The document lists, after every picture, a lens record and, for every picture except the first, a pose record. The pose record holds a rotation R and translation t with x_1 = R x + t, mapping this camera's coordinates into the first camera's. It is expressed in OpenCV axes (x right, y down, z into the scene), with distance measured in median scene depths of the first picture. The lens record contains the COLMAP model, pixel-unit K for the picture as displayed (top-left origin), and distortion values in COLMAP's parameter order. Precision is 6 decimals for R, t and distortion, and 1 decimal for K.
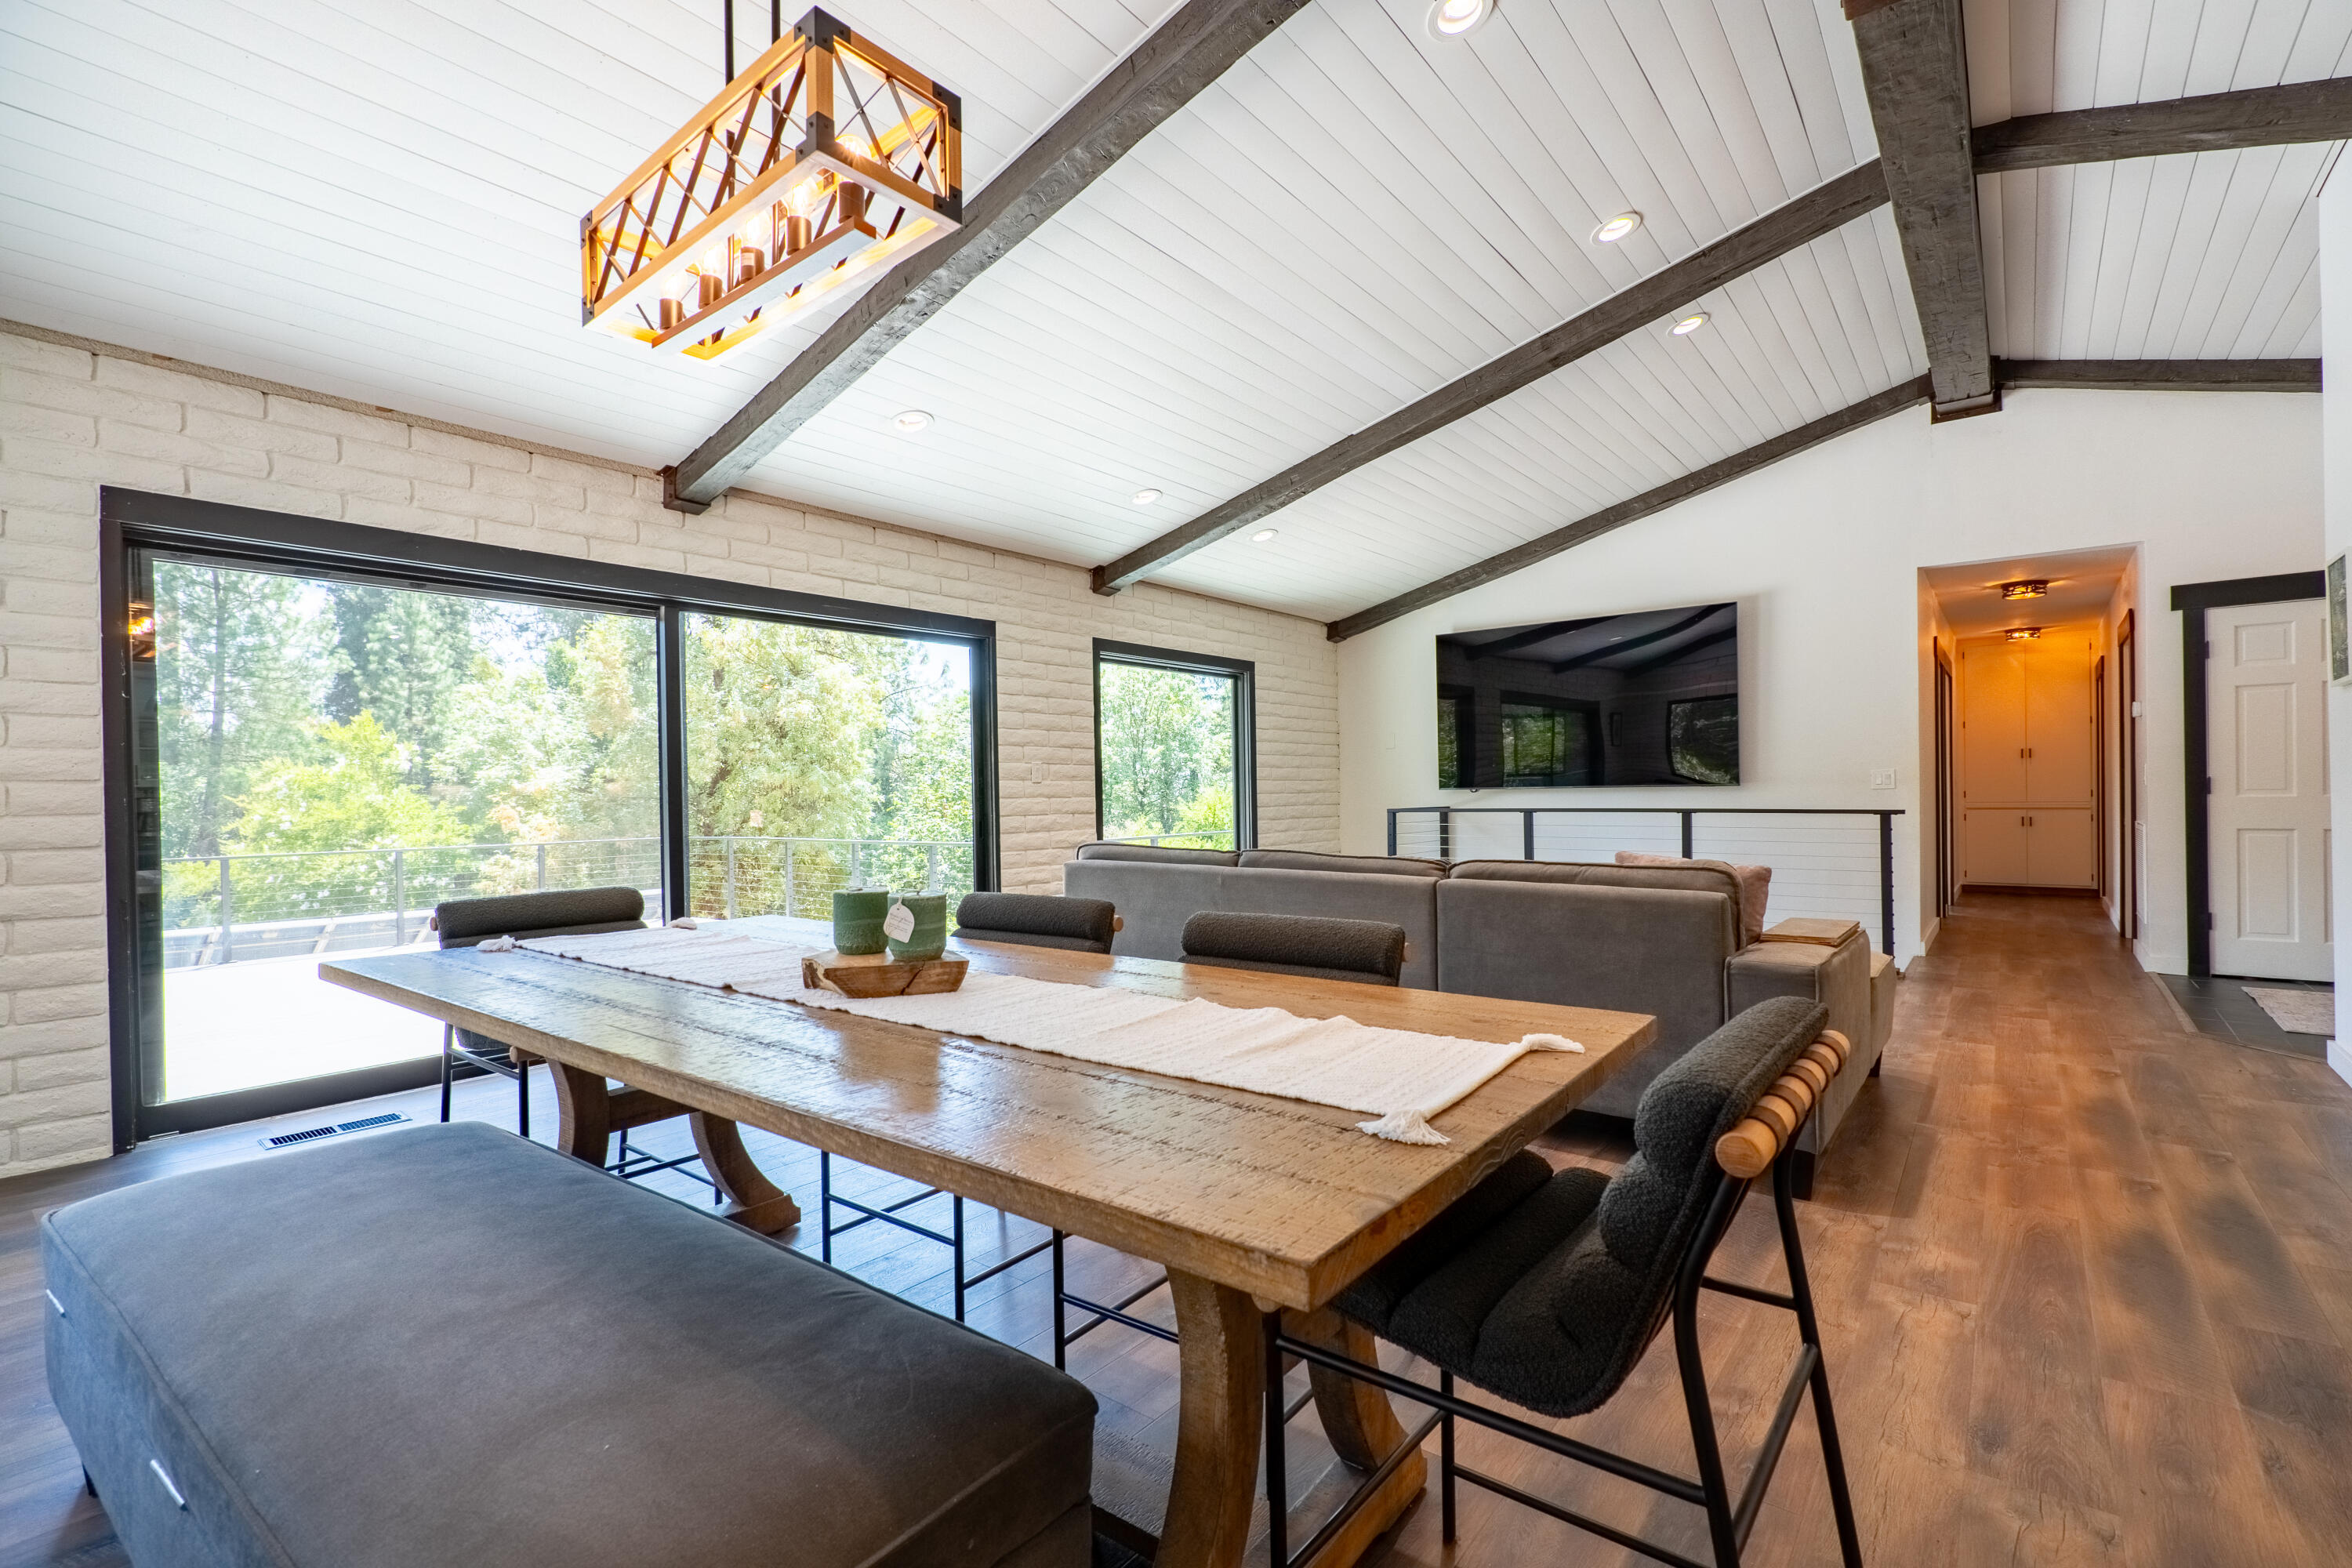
lens RADIAL K [[1063.3, 0, 1176.0], [0, 1063.3, 798.8], [0, 0, 1]] dist [-0.009039, 0.004282]
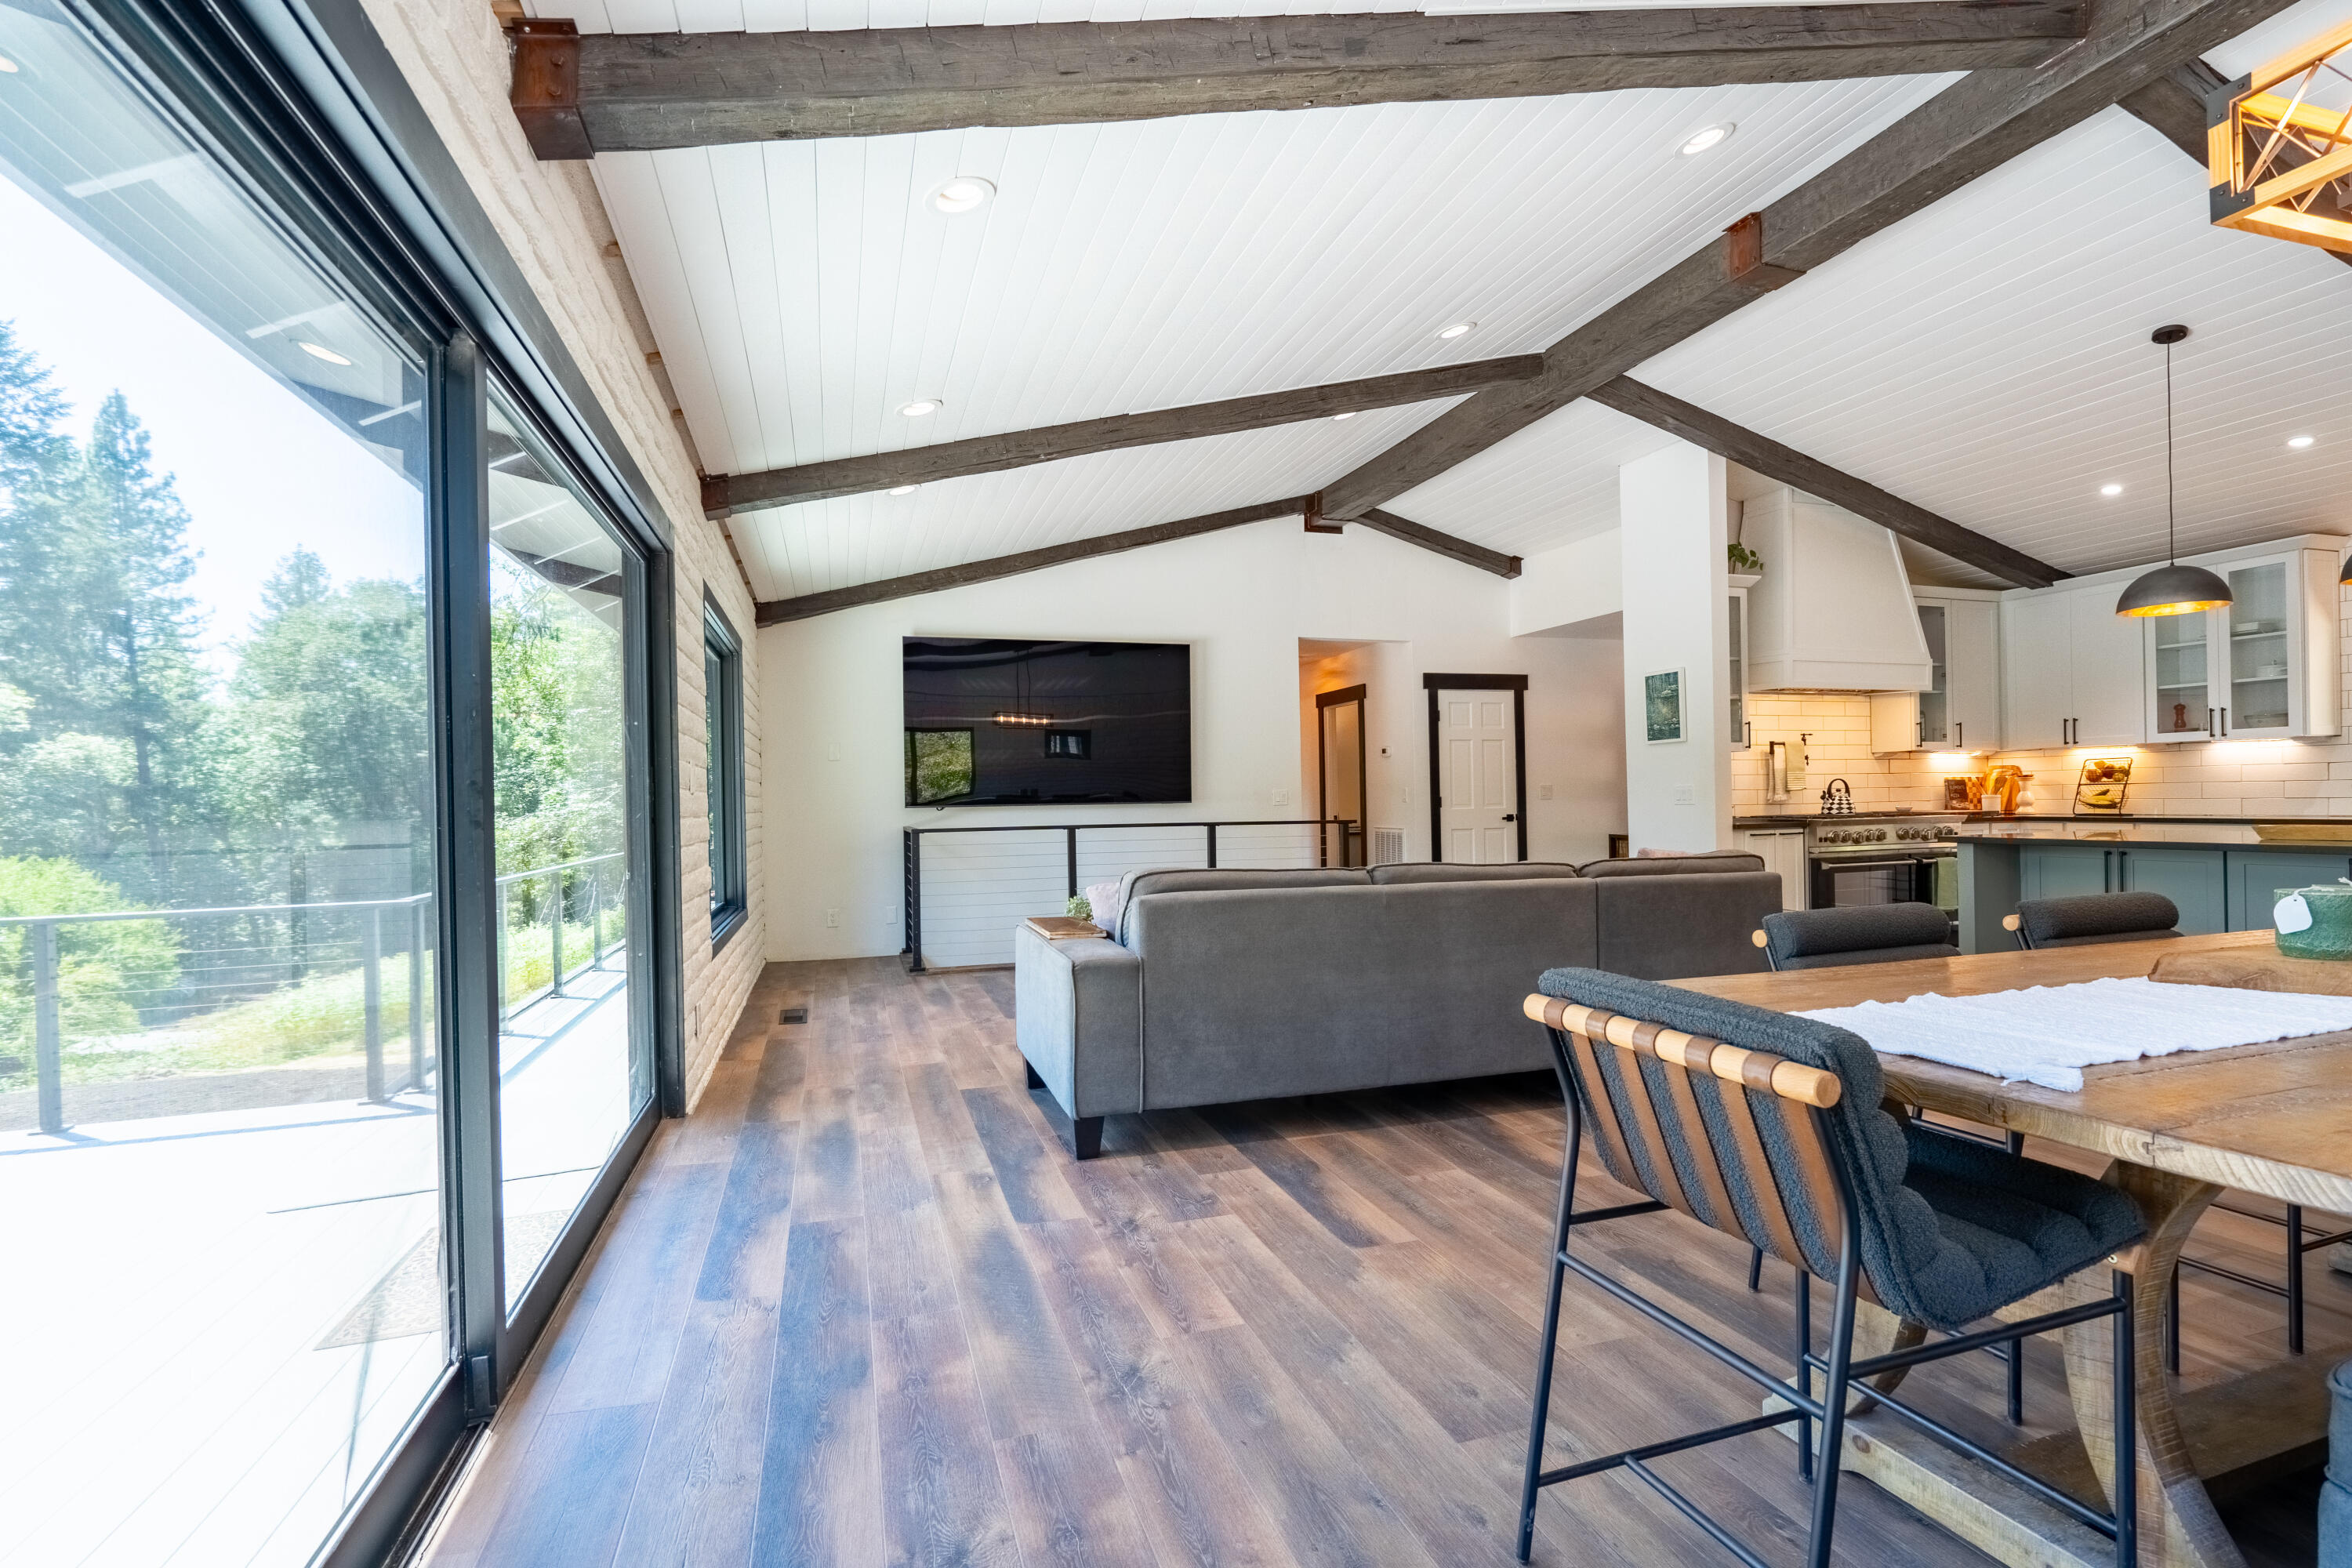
lens RADIAL K [[1063.3, 0, 1180.3], [0, 1063.3, 797.5], [0, 0, 1]] dist [-0.009039, 0.004282]
pose [[0.551955, 0.006601, 0.833848, -0.521233], [0.014432, 0.999743, -0.017467, 0.001926], [-0.833749, 0.021675, 0.551718, 0.424414]]
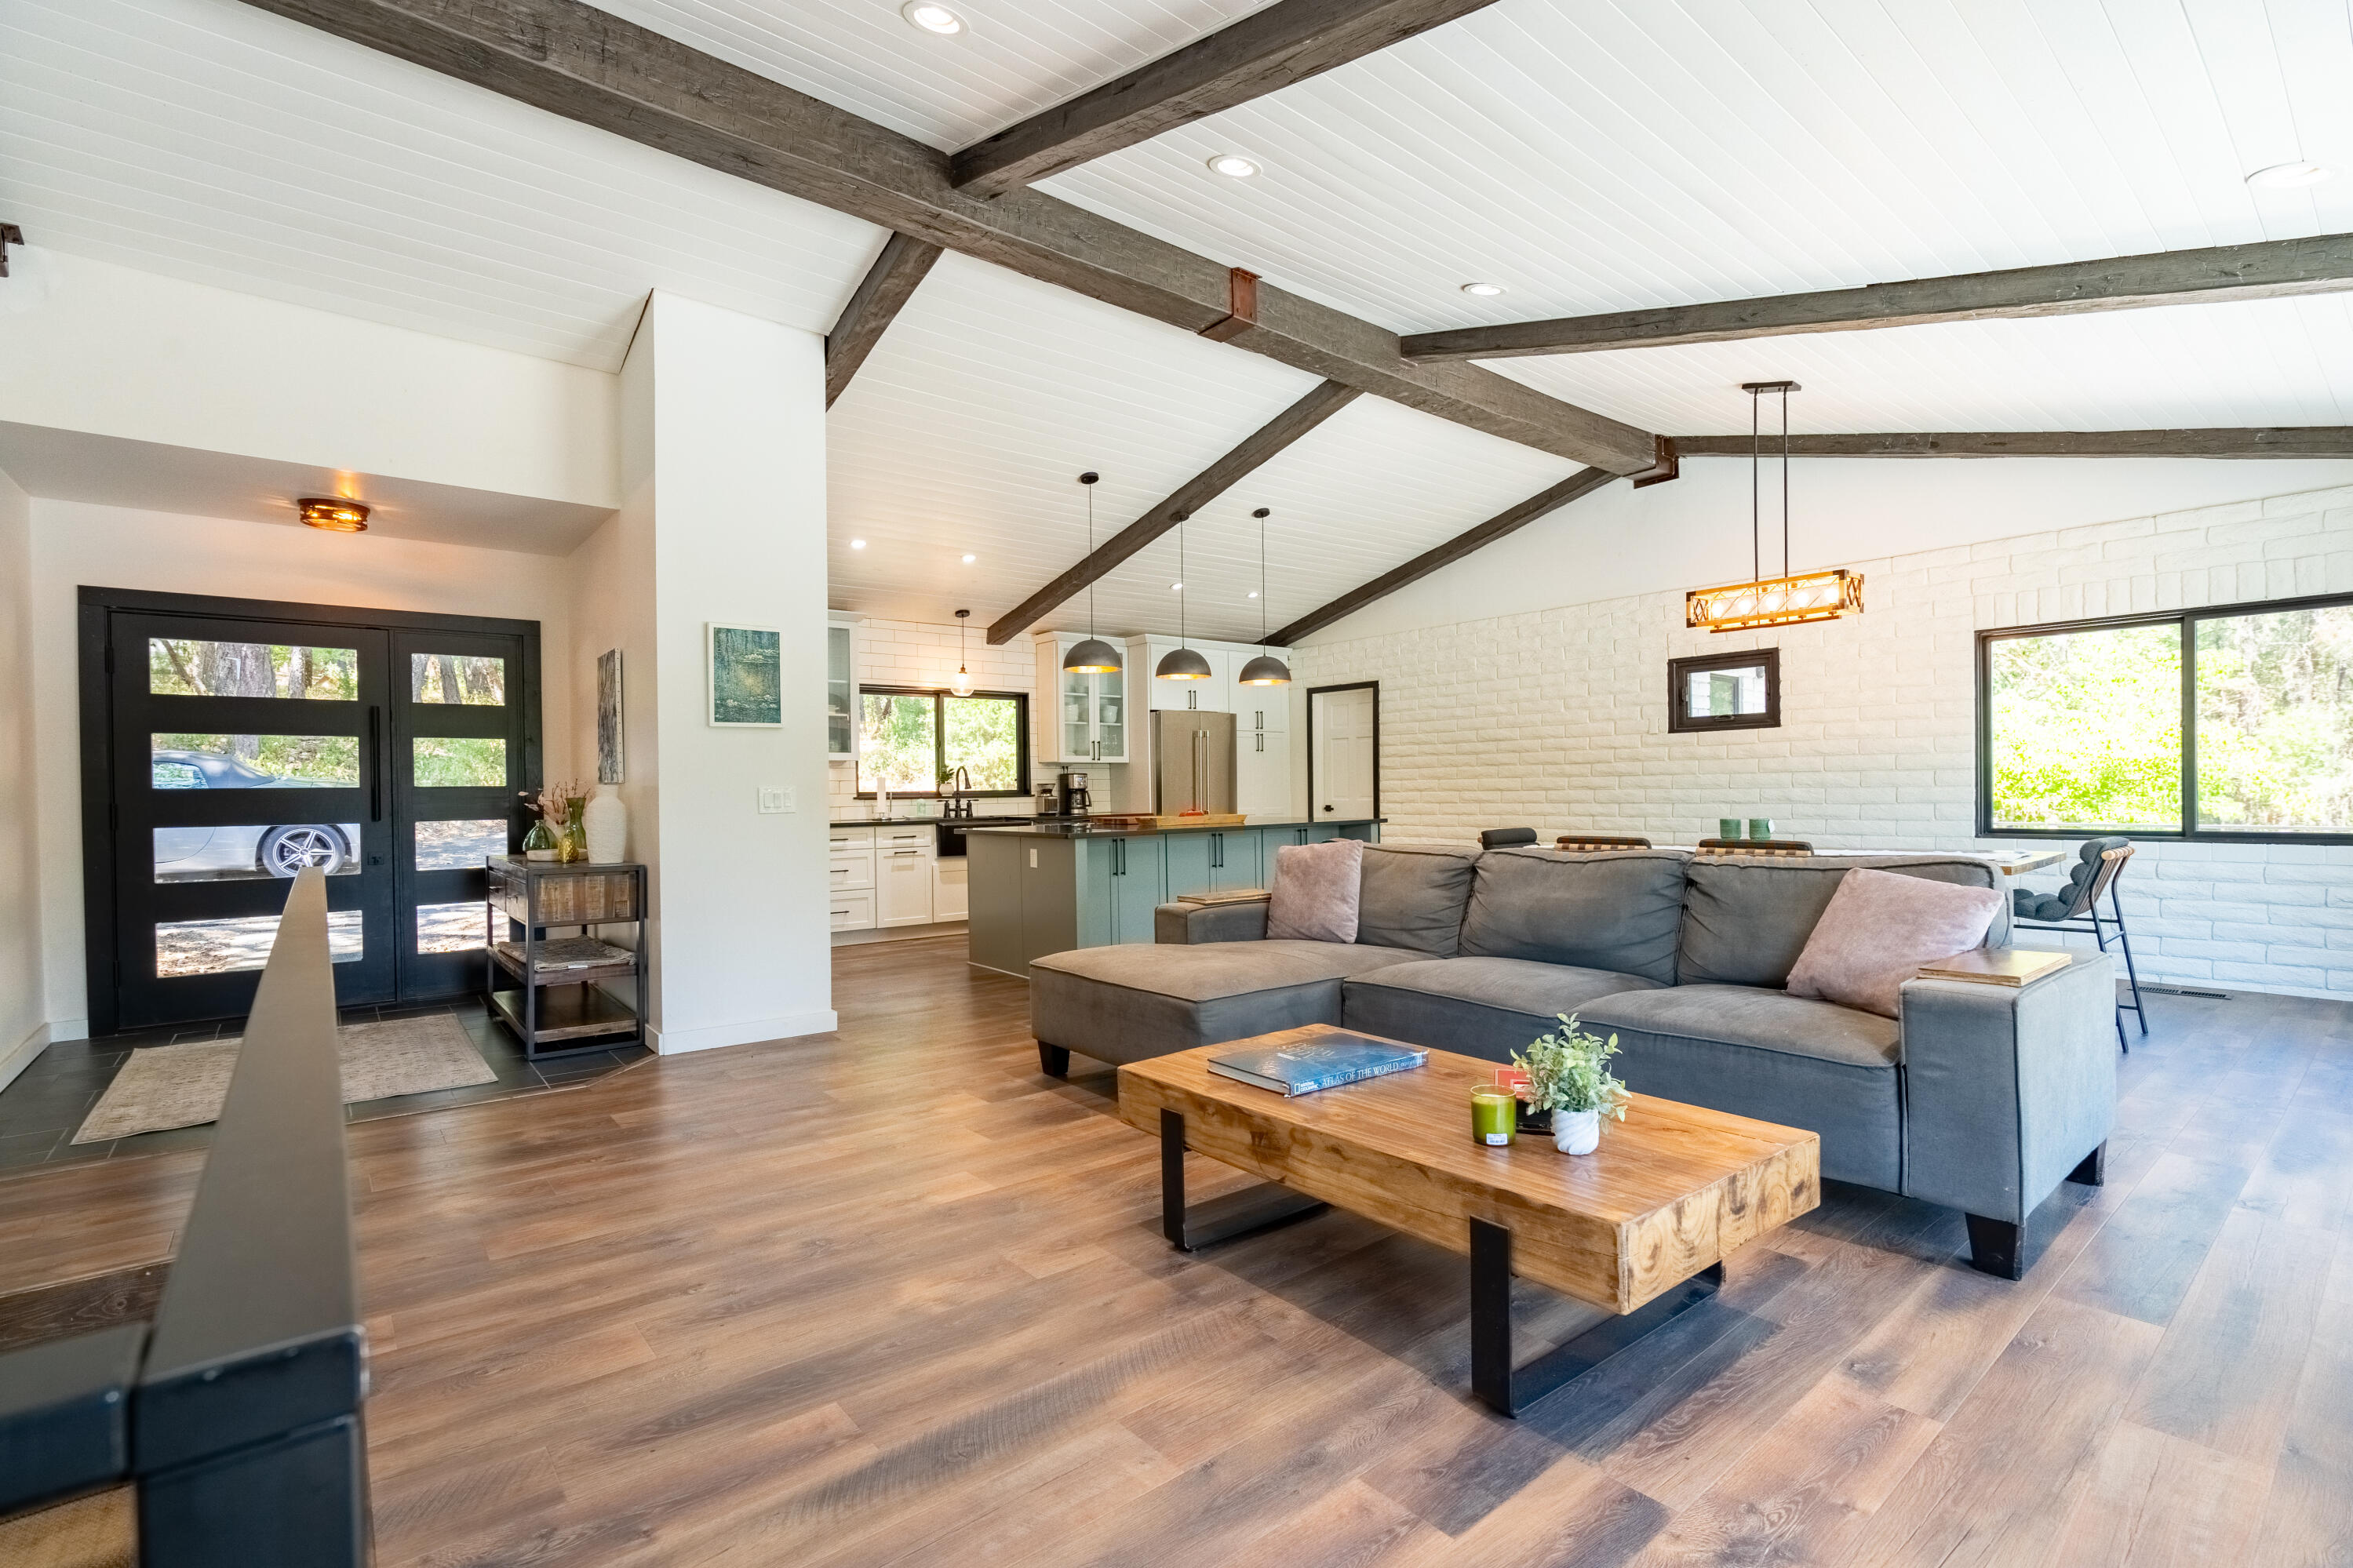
lens RADIAL K [[1063.6, 0, 1174.2], [0, 1063.6, 803.6], [0, 0, 1]] dist [-0.009039, 0.004282]
pose [[-0.976194, 0.024524, 0.215509, 0.198298], [0.028929, 0.999432, 0.017307, -0.014689], [-0.214962, 0.023129, -0.976349, 1.318788]]
